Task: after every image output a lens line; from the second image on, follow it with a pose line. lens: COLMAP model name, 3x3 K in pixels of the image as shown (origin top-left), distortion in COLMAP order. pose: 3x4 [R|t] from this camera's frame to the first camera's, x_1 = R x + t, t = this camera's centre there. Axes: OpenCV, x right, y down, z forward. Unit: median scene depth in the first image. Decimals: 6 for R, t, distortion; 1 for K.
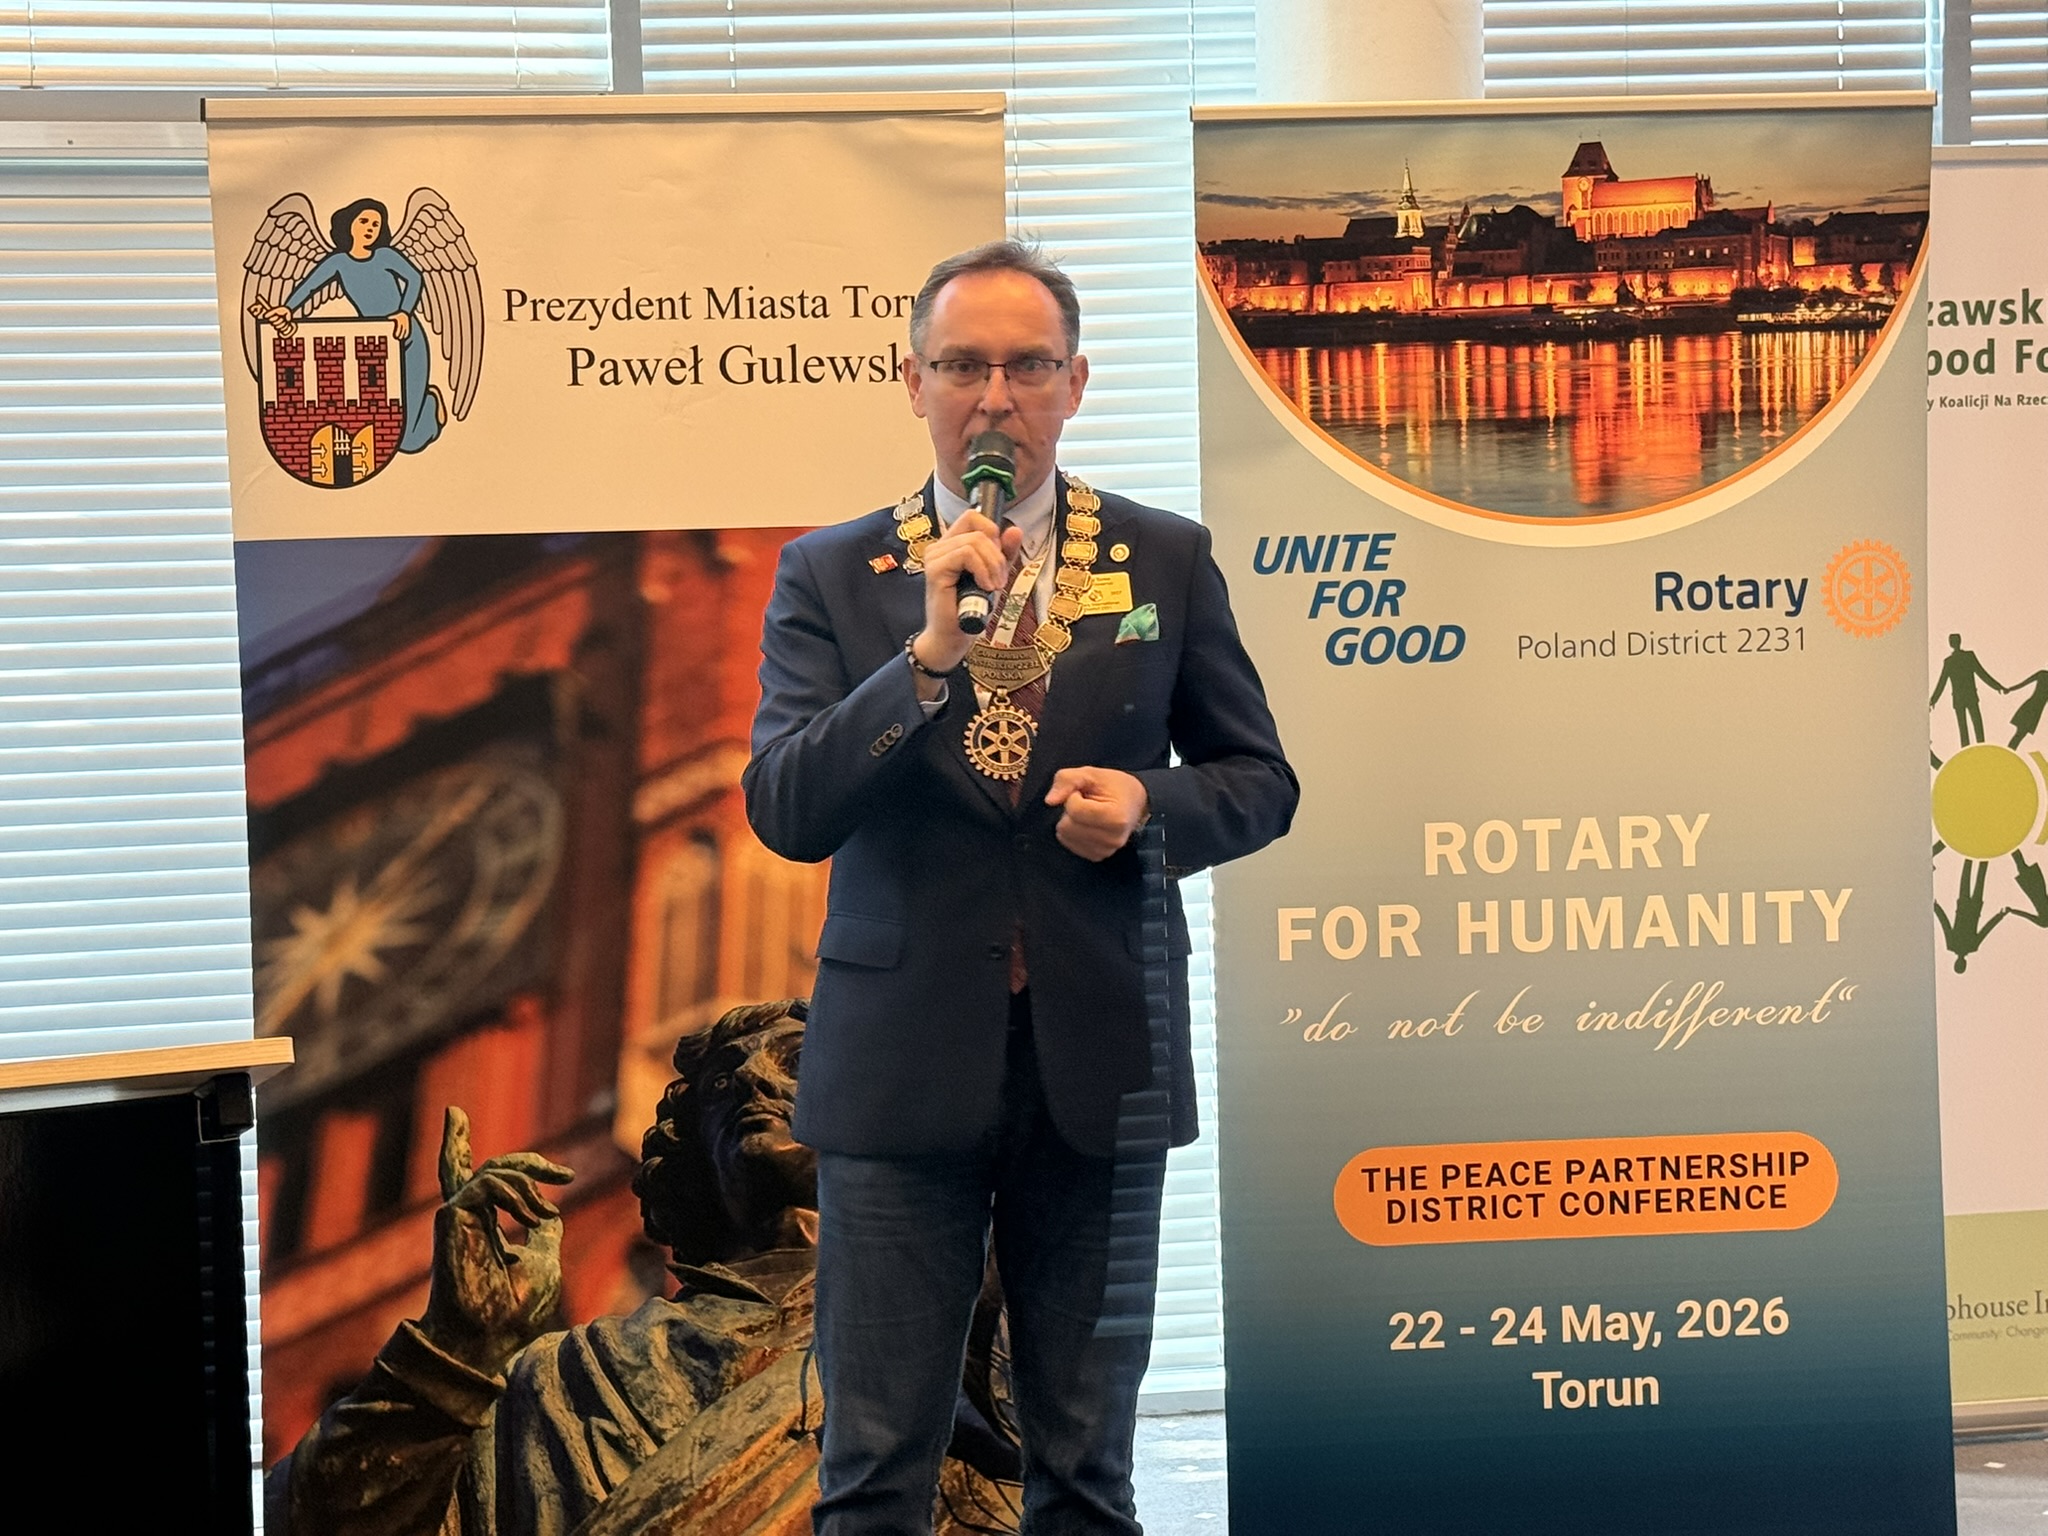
lens RADIAL K [[3653.0, 0, 1024.0], [0, 3653.0, 768.0], [0, 0, 1]] dist [0.151558, -0.046365]
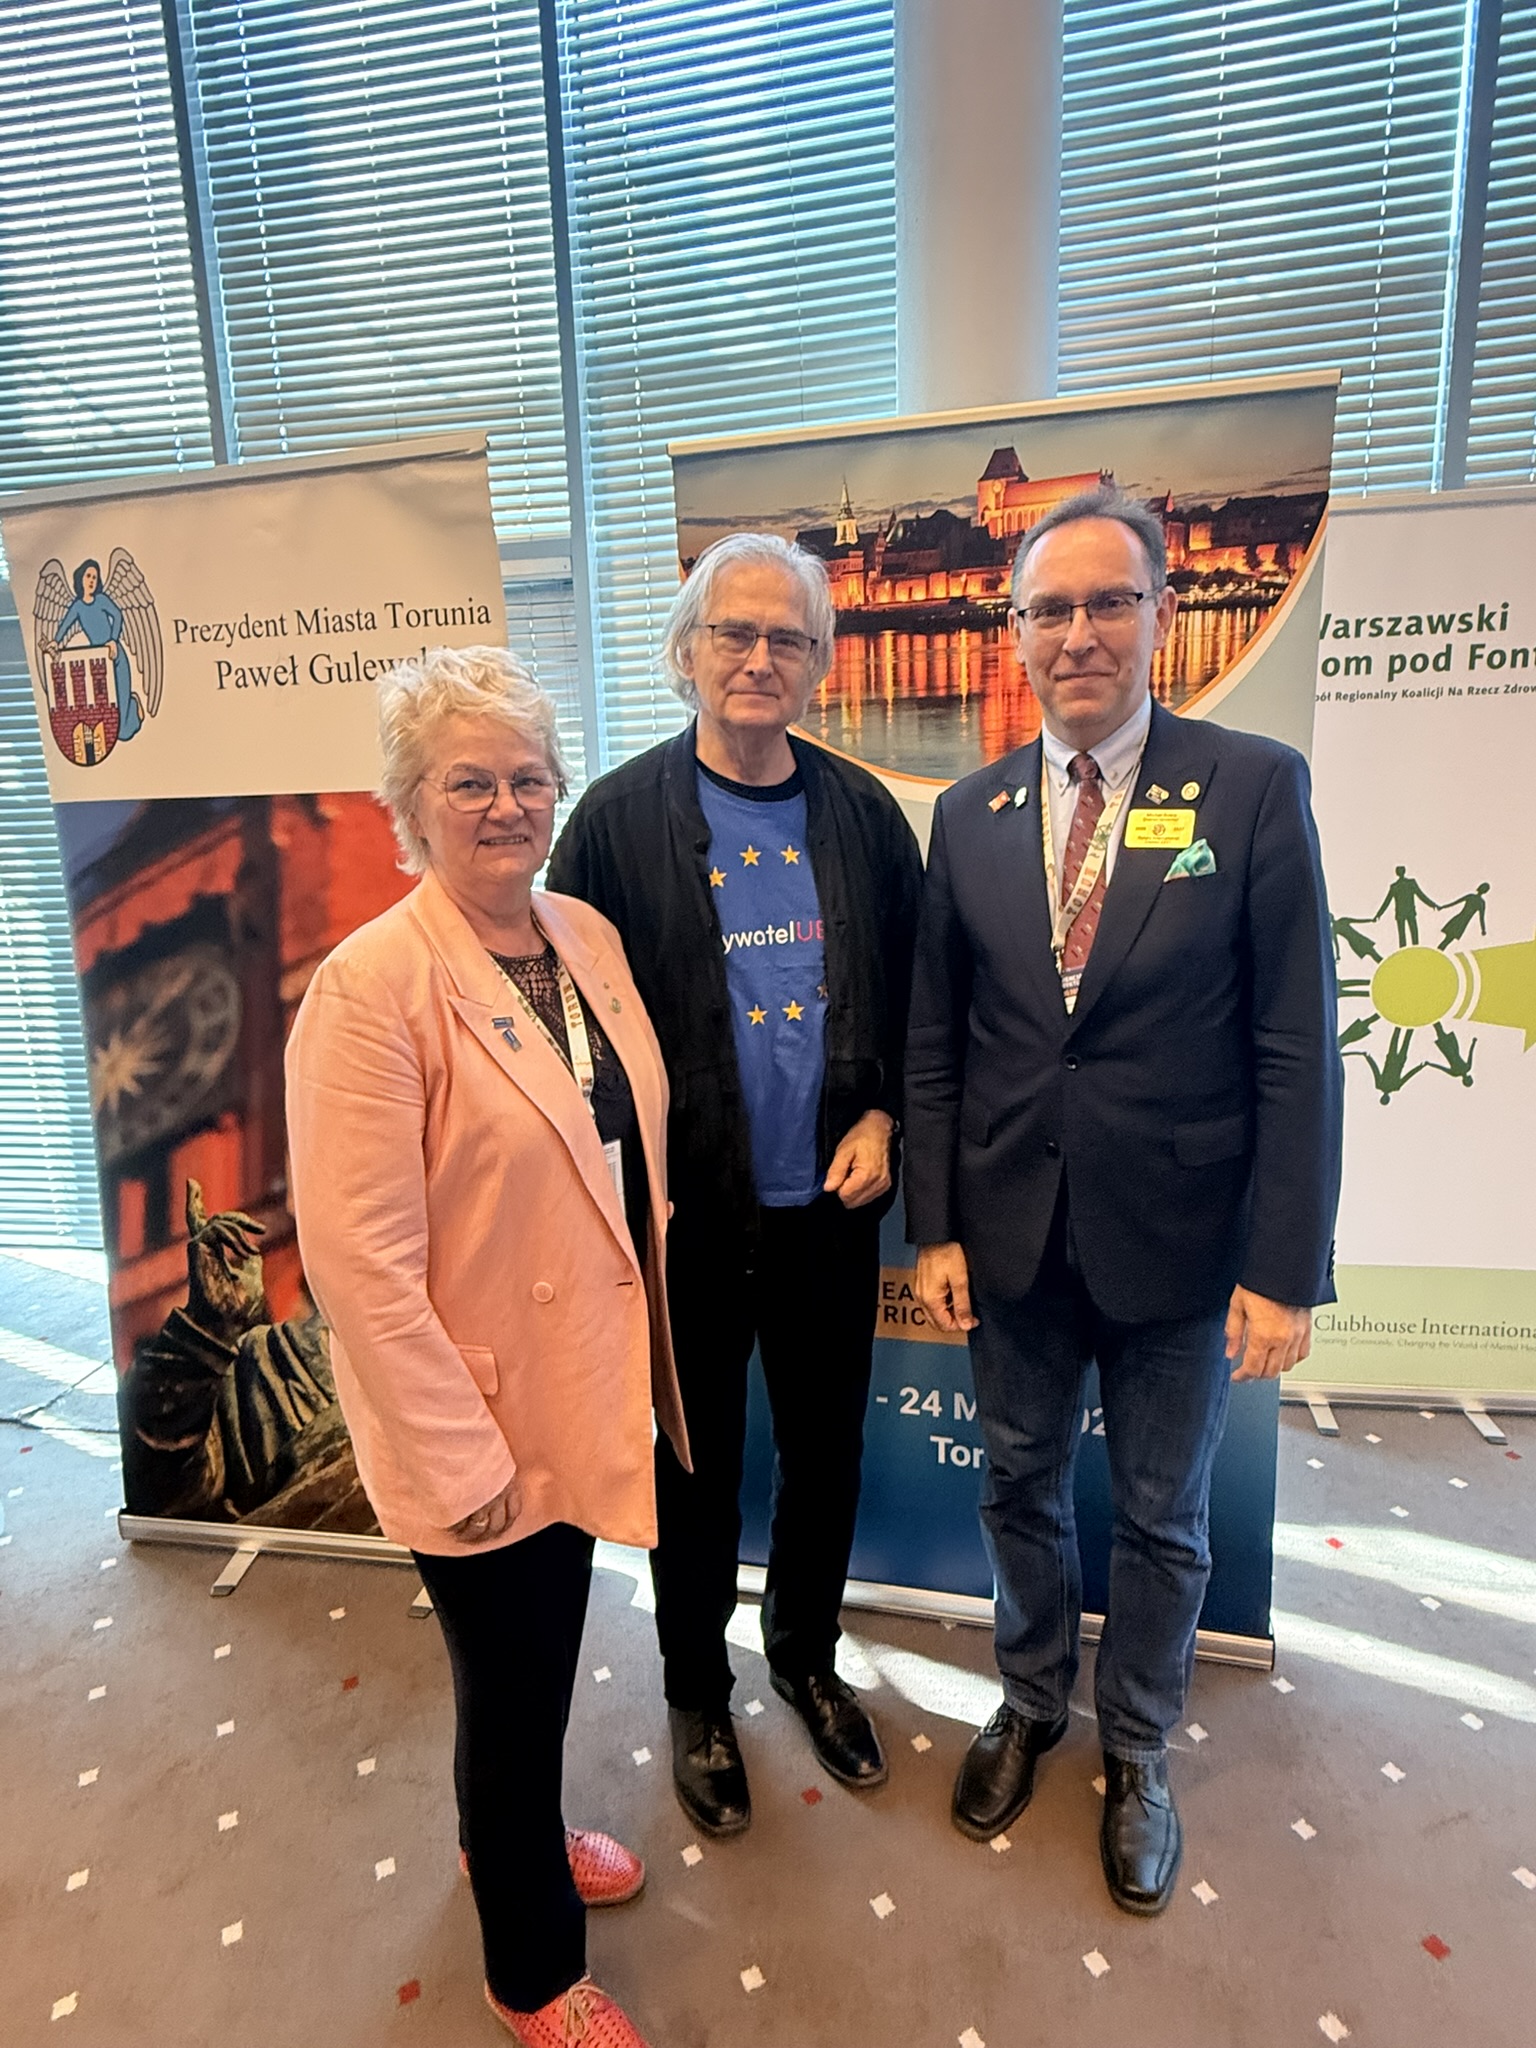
lens RADIAL K [[1146.0, 0, 768.0], [0, 1146.0, 1024.0], [0, 0, 1]] dist [0.001563, -0.000824]
pose [[0.938262, 0.064386, -0.339880, 0.218618], [-0.017712, 0.990178, 0.138683, -0.040449], [0.345471, -0.124102, 0.930187, 0.621599]]
